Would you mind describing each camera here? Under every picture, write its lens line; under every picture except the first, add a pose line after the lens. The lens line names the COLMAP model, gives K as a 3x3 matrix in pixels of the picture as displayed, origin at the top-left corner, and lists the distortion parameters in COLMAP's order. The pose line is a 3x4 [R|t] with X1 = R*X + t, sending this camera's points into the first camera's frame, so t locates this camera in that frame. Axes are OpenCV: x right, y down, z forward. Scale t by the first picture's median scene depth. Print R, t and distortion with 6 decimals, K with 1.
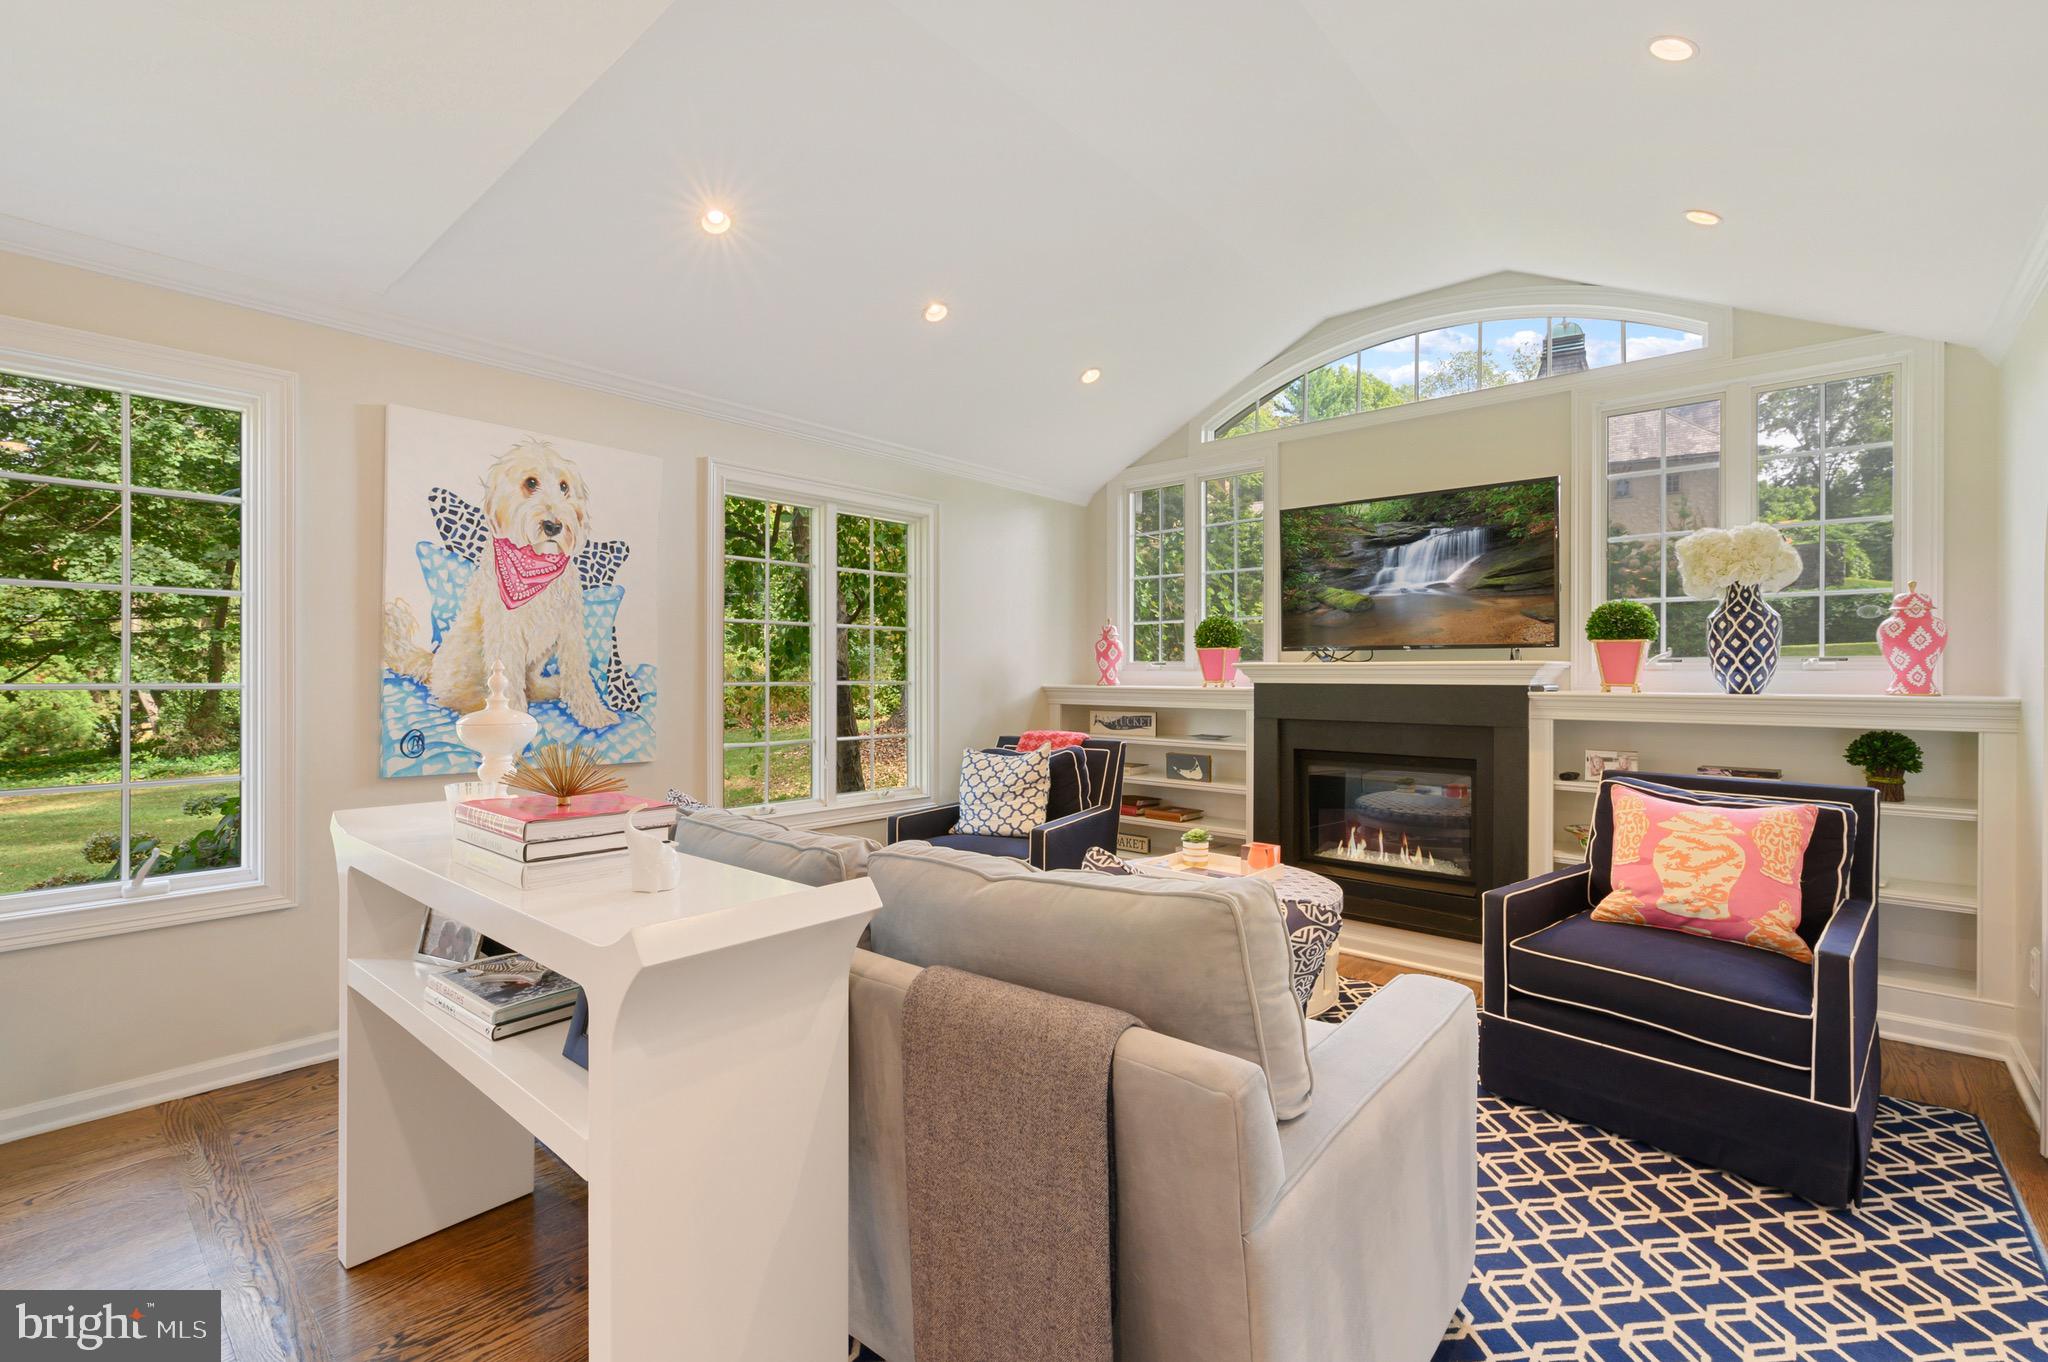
lens RADIAL K [[902.0, 0, 1024.0], [0, 902.0, 681.0], [0, 0, 1]] dist [0.001380, 0.000444]
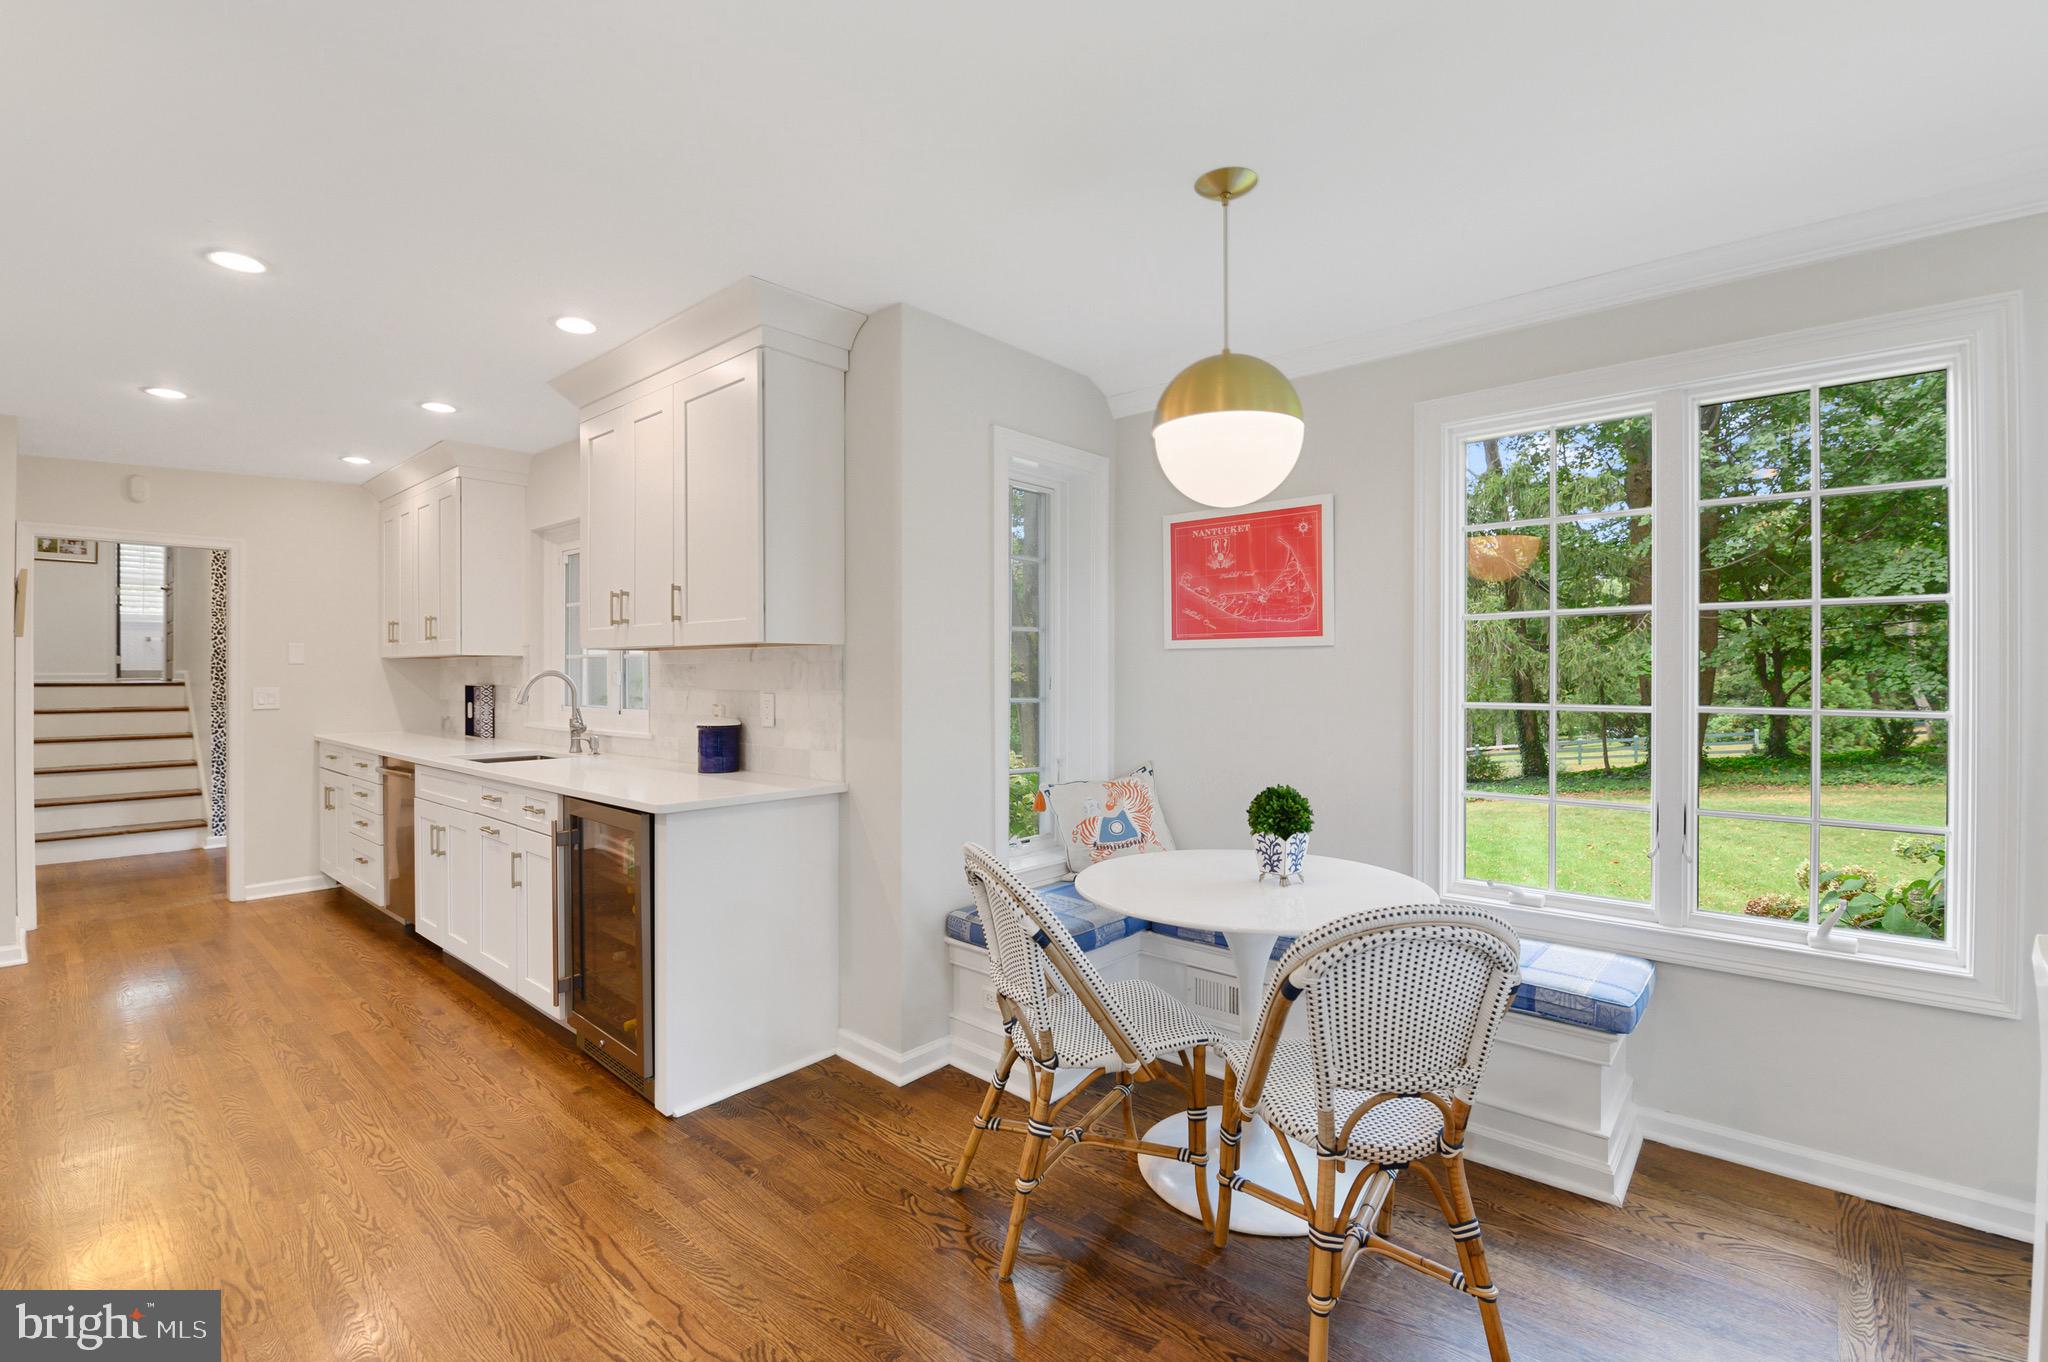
lens RADIAL K [[900.5, 0, 1024.0], [0, 900.5, 681.0], [0, 0, 1]] dist [0.001357, -0.007509]
pose [[0.010269, -0.001205, -0.999947, -0.059026], [-0.000795, 0.999999, -0.001213, -0.015815], [0.999947, 0.000807, 0.010268, 0.119755]]
